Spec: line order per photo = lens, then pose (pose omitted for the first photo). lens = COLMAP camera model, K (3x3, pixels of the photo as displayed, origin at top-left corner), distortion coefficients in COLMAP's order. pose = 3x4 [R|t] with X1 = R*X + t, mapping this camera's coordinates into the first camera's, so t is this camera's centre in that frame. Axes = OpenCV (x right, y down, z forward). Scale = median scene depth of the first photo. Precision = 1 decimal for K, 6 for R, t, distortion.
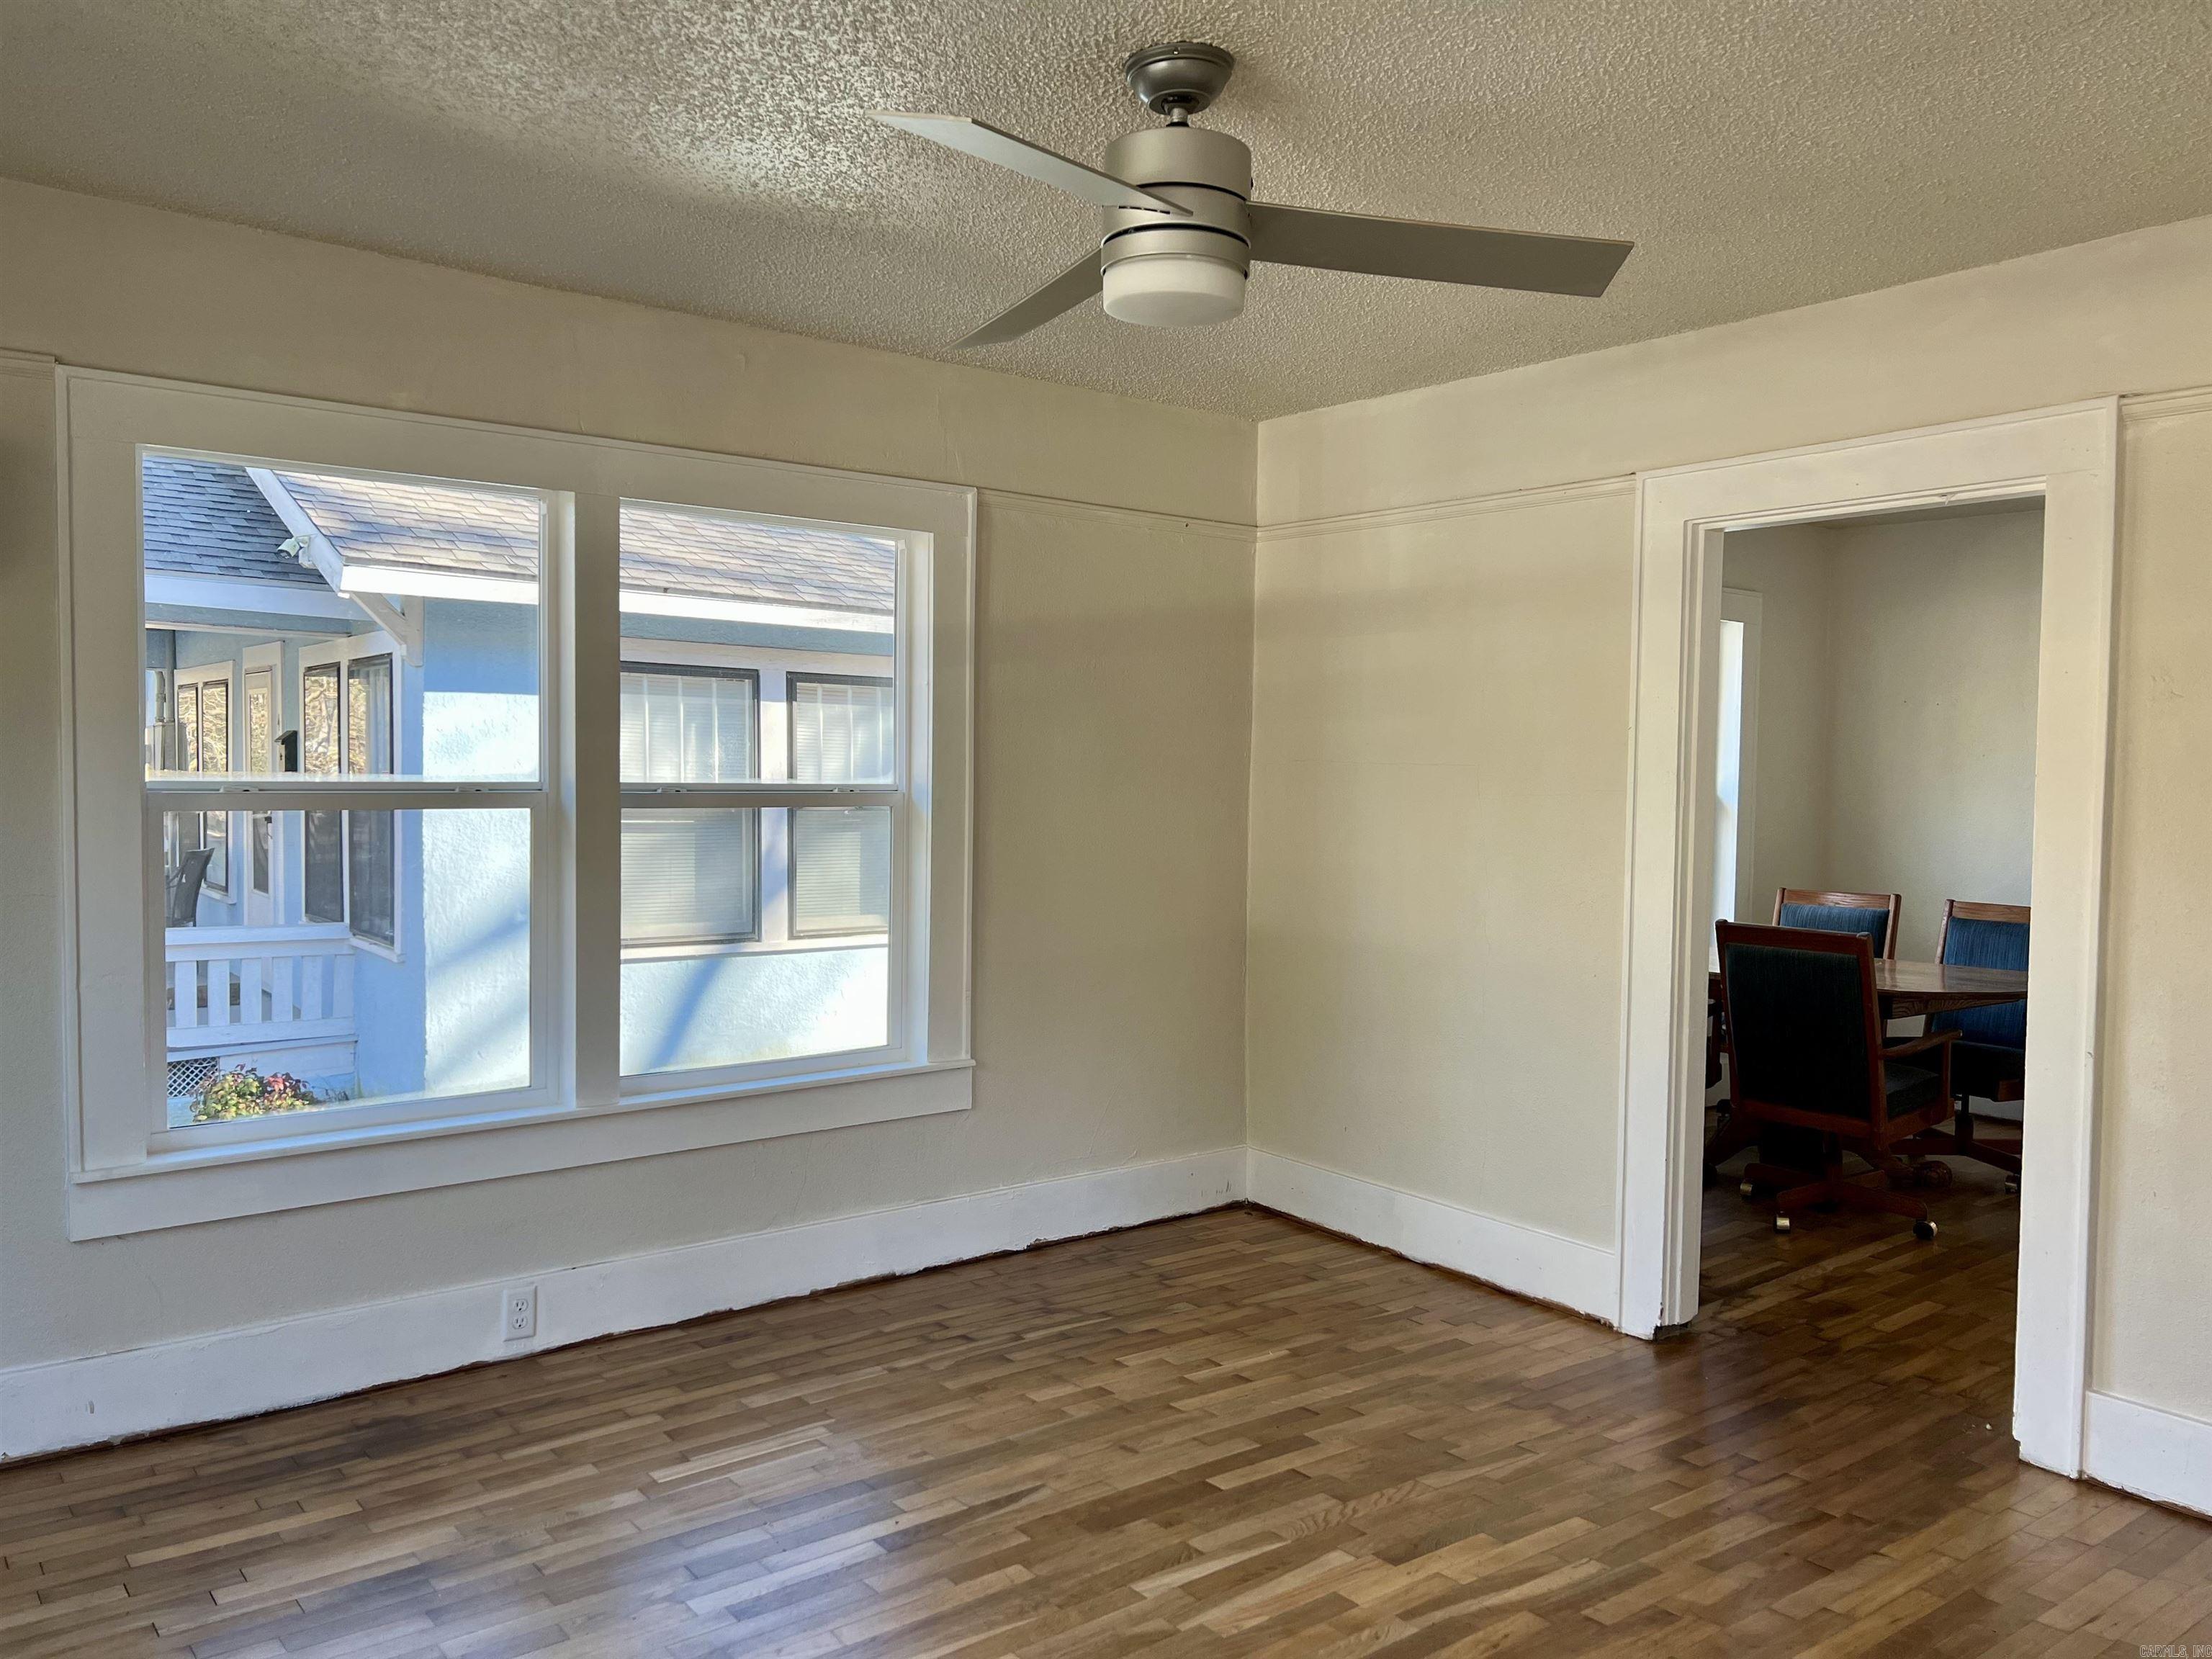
lens RADIAL K [[1677.5, 0, 1106.0], [0, 1677.5, 829.5], [0, 0, 1]] dist [0.060699, -0.042291]
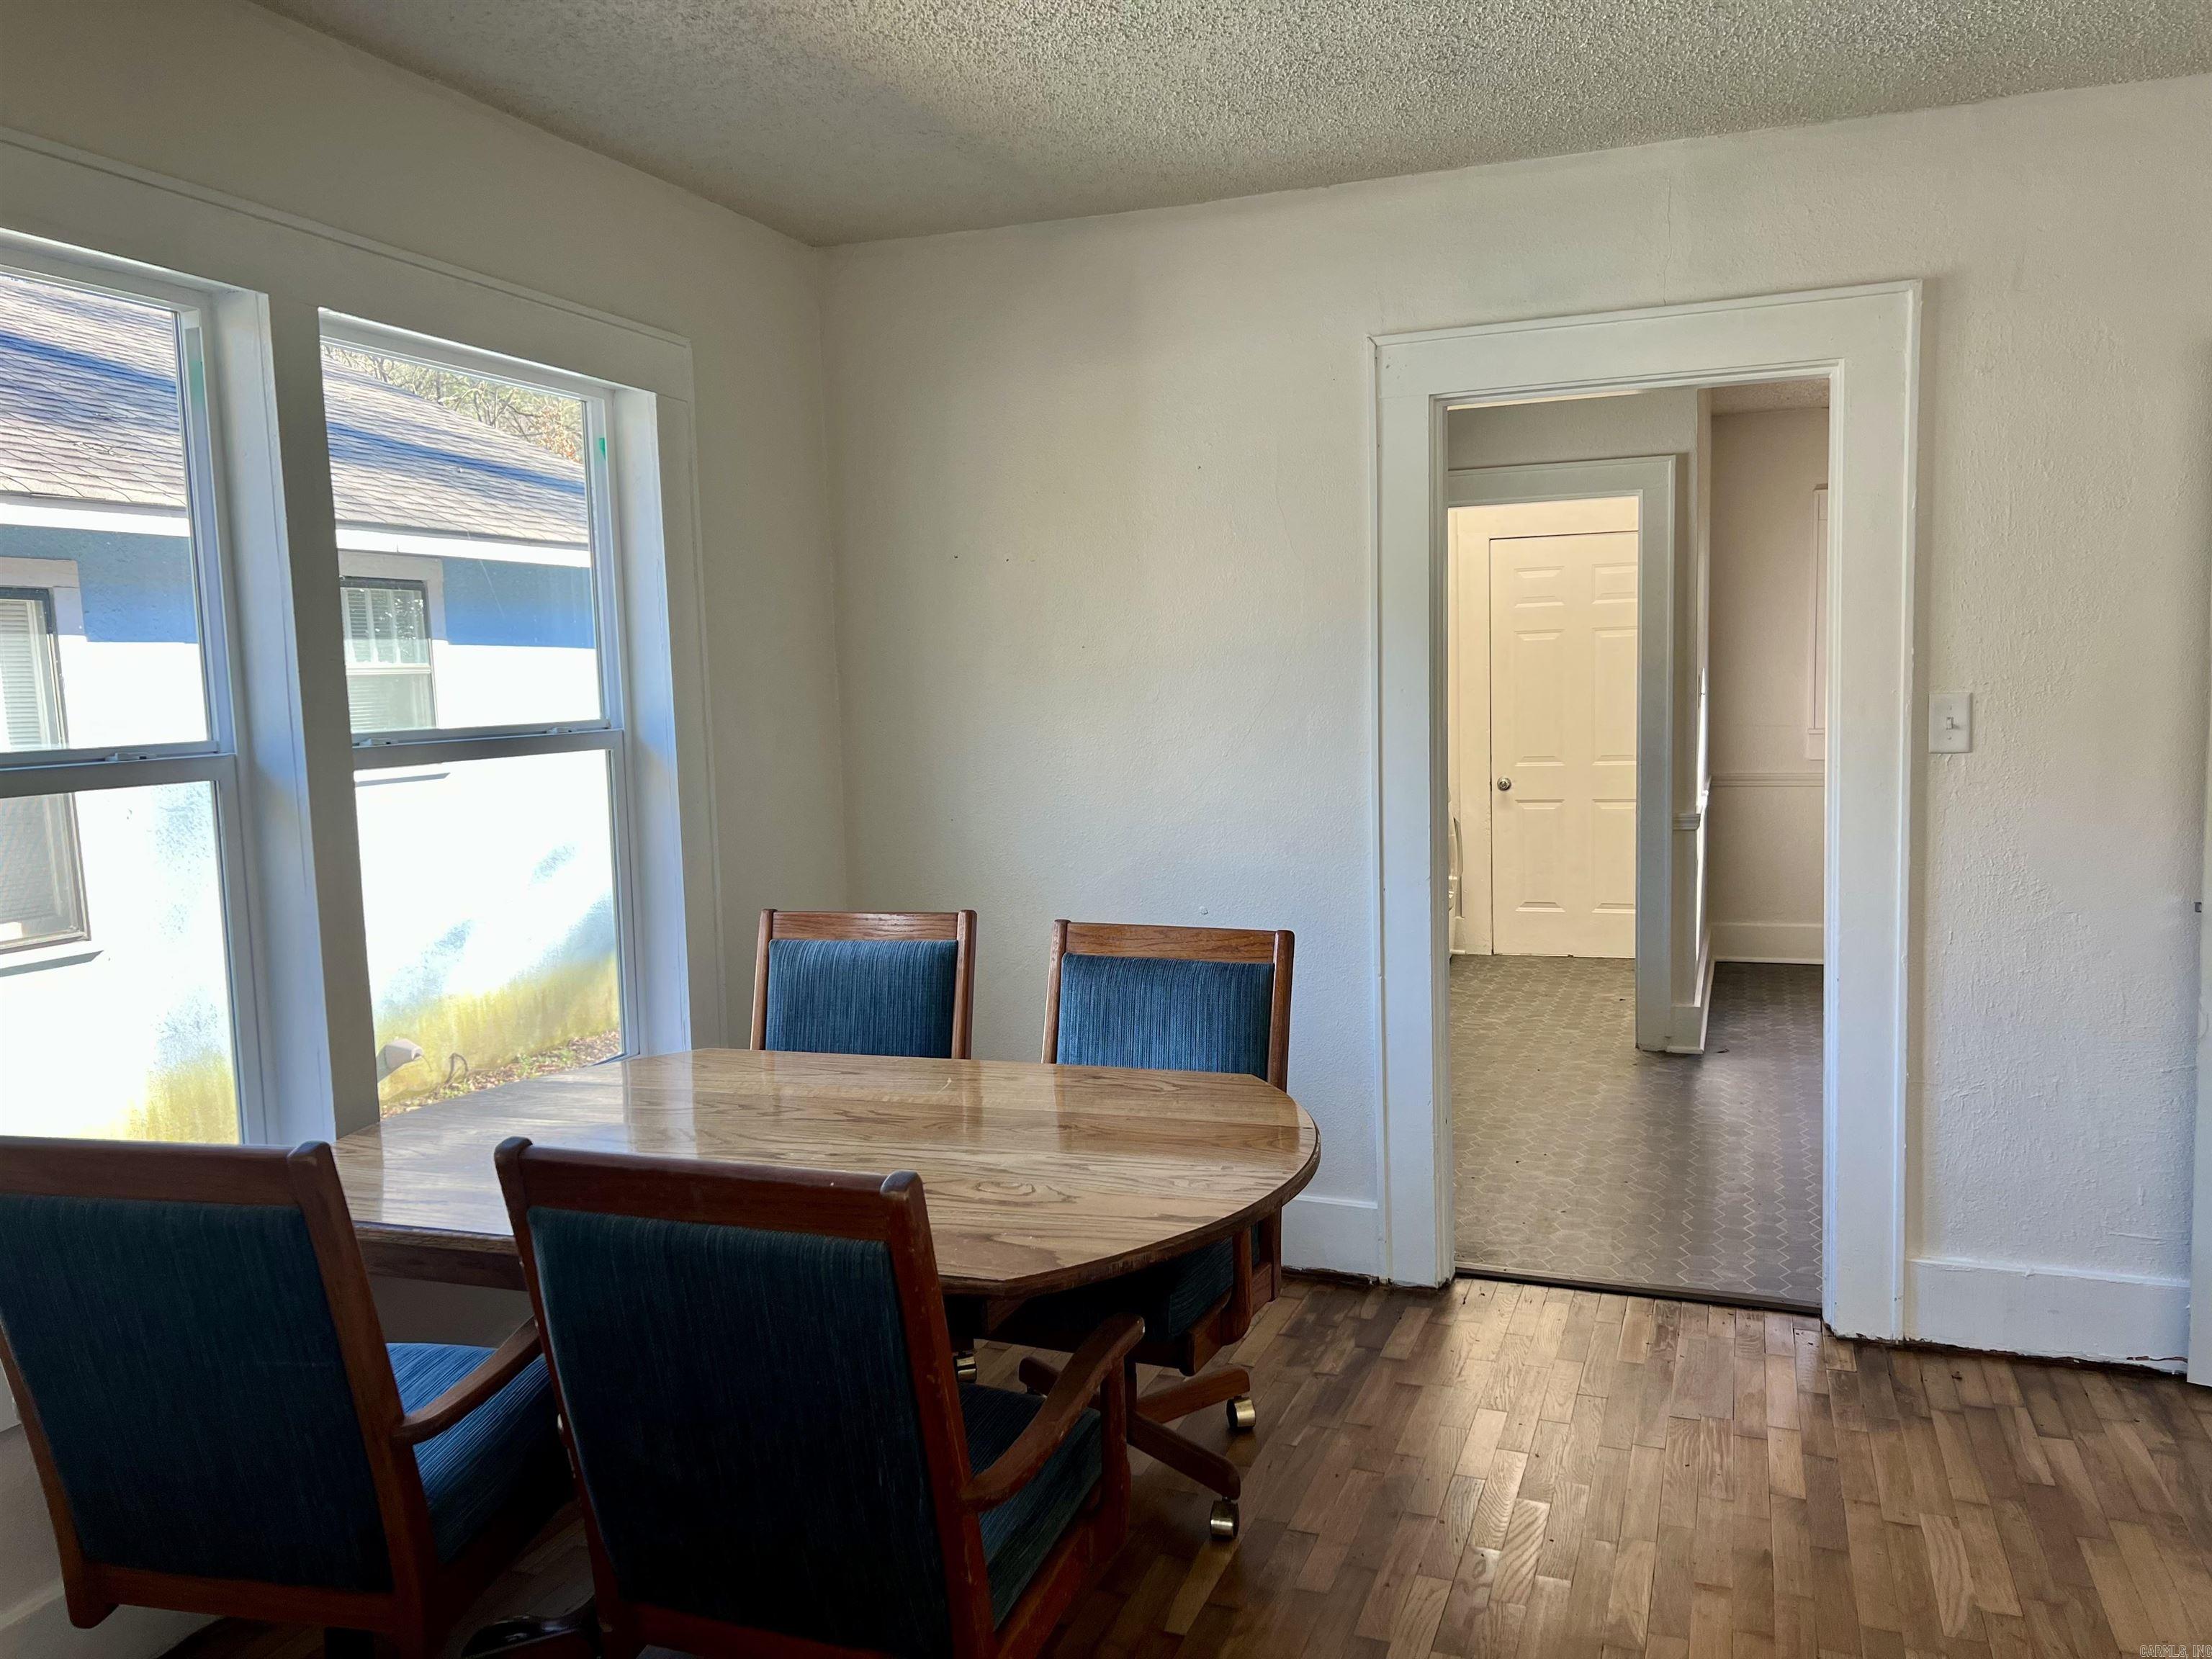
lens RADIAL K [[1576.0, 0, 1106.2], [0, 1576.0, 816.2], [0, 0, 1]] dist [0.172573, -0.210355]
pose [[0.997352, -0.048738, 0.053973, 0.123998], [0.046453, 0.998003, 0.042809, -0.002725], [-0.055952, -0.040188, 0.997624, 0.131808]]
